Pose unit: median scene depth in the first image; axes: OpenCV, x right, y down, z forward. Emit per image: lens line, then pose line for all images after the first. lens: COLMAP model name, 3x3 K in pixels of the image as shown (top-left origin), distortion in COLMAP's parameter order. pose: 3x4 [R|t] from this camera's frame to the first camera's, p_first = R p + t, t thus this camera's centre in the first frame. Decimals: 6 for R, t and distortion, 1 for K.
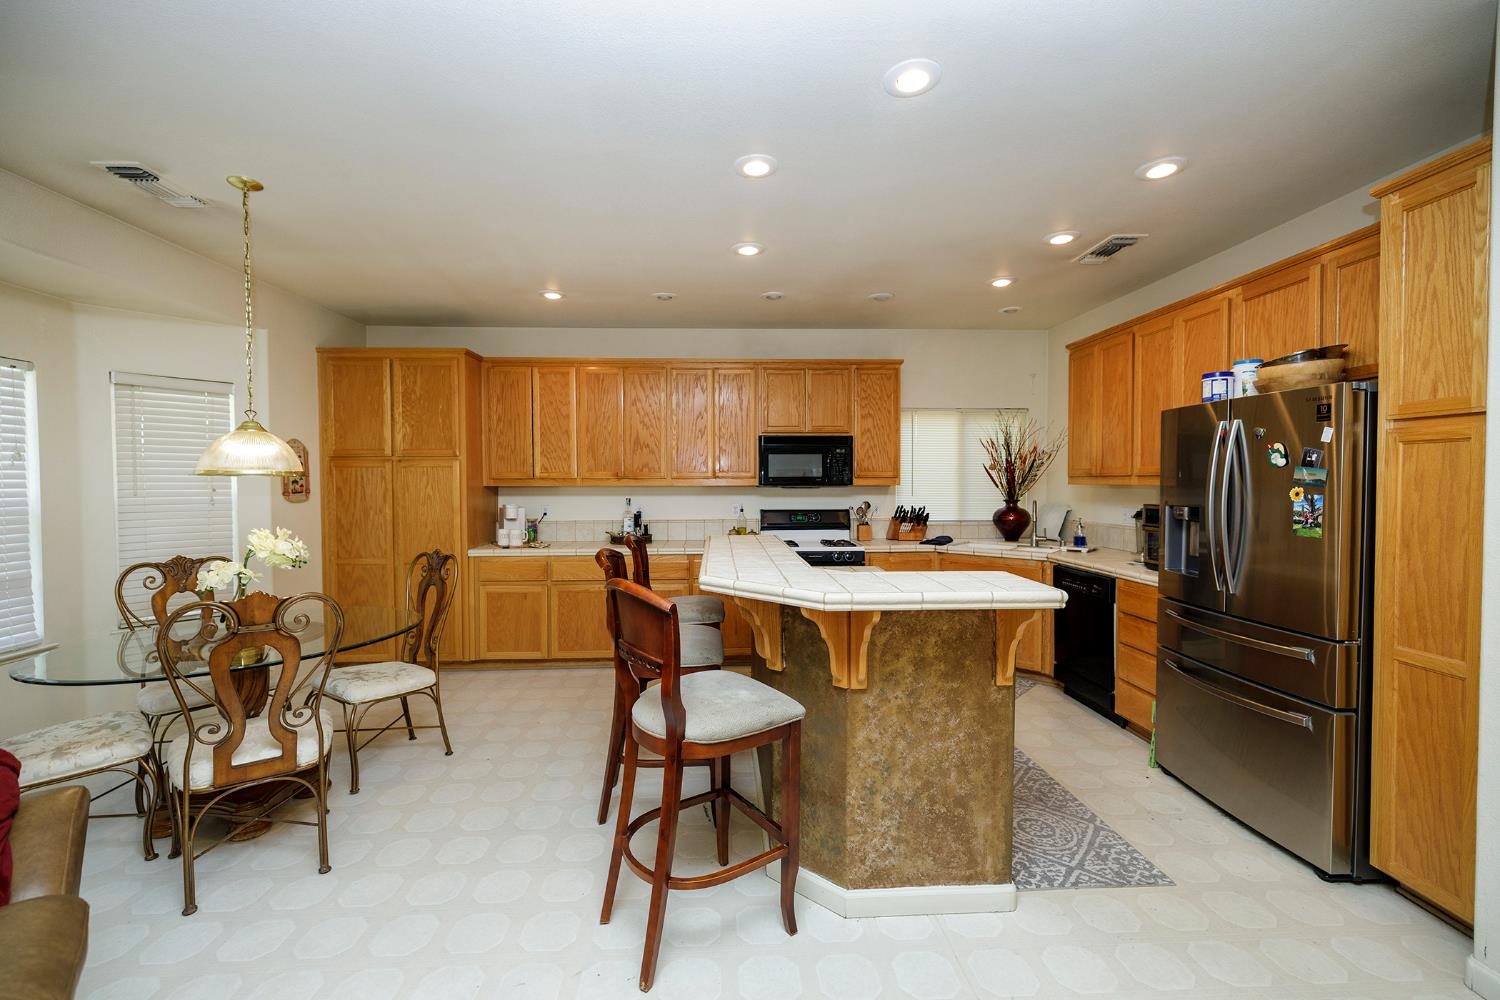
lens RADIAL K [[624.3, 0, 741.5], [0, 624.3, 493.6], [0, 0, 1]] dist [0.000908, -0.000149]
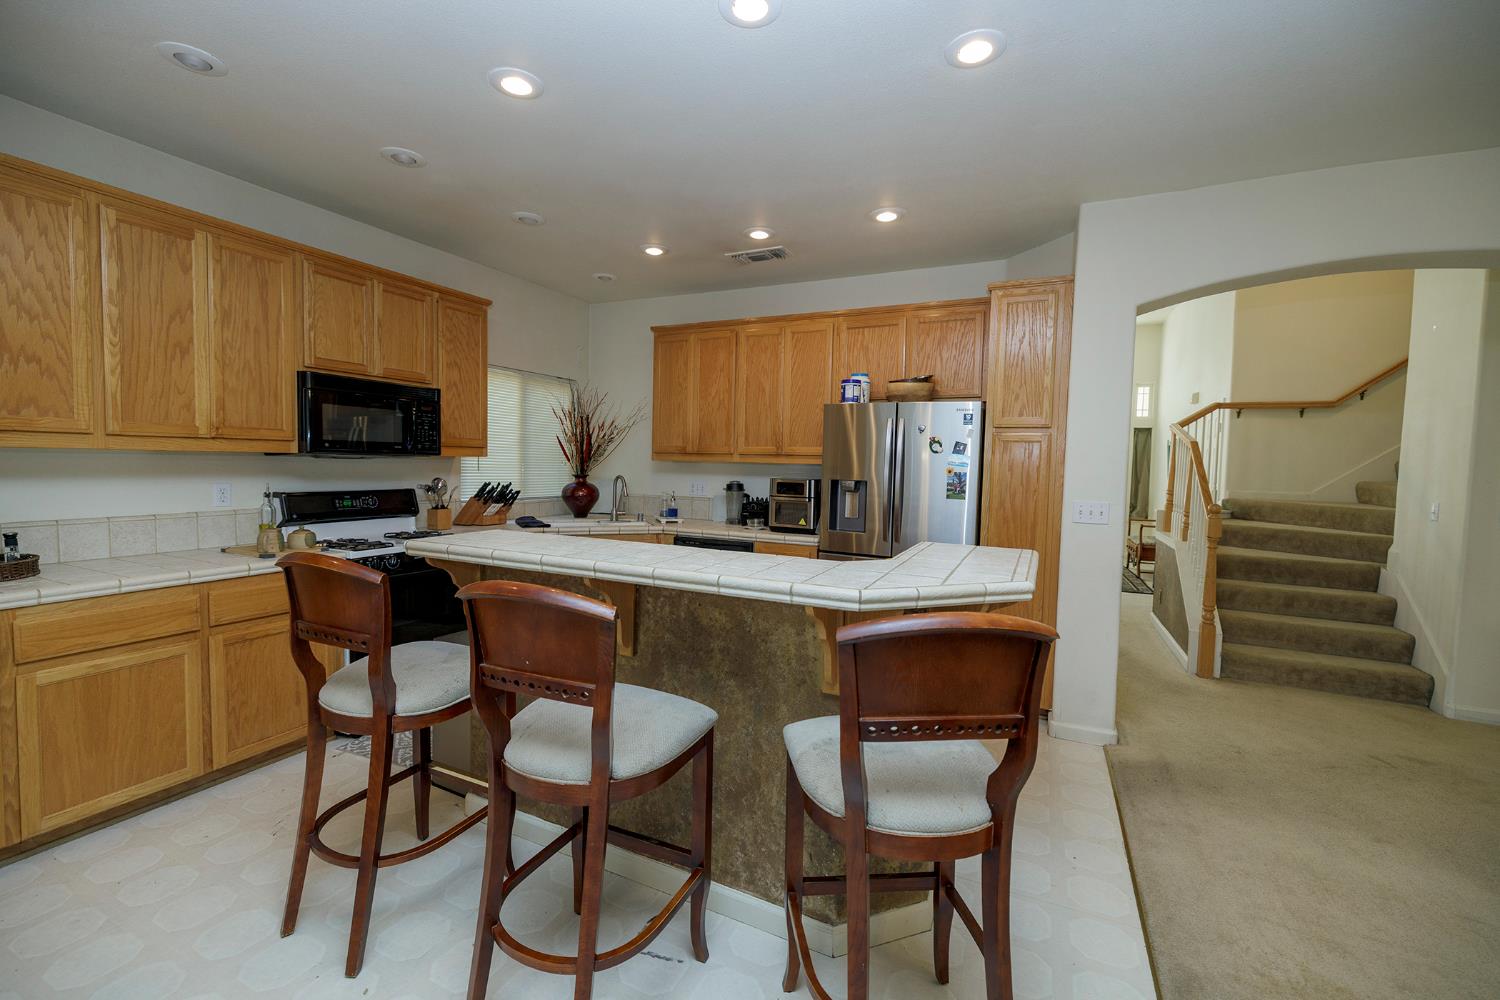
lens RADIAL K [[624.3, 0, 741.5], [0, 624.3, 493.6], [0, 0, 1]] dist [0.000908, -0.000149]
pose [[0.472458, -0.031063, 0.880805, -0.308479], [-0.008972, 0.999157, 0.040049, -0.001389], [-0.881307, -0.026824, 0.471782, 0.332565]]
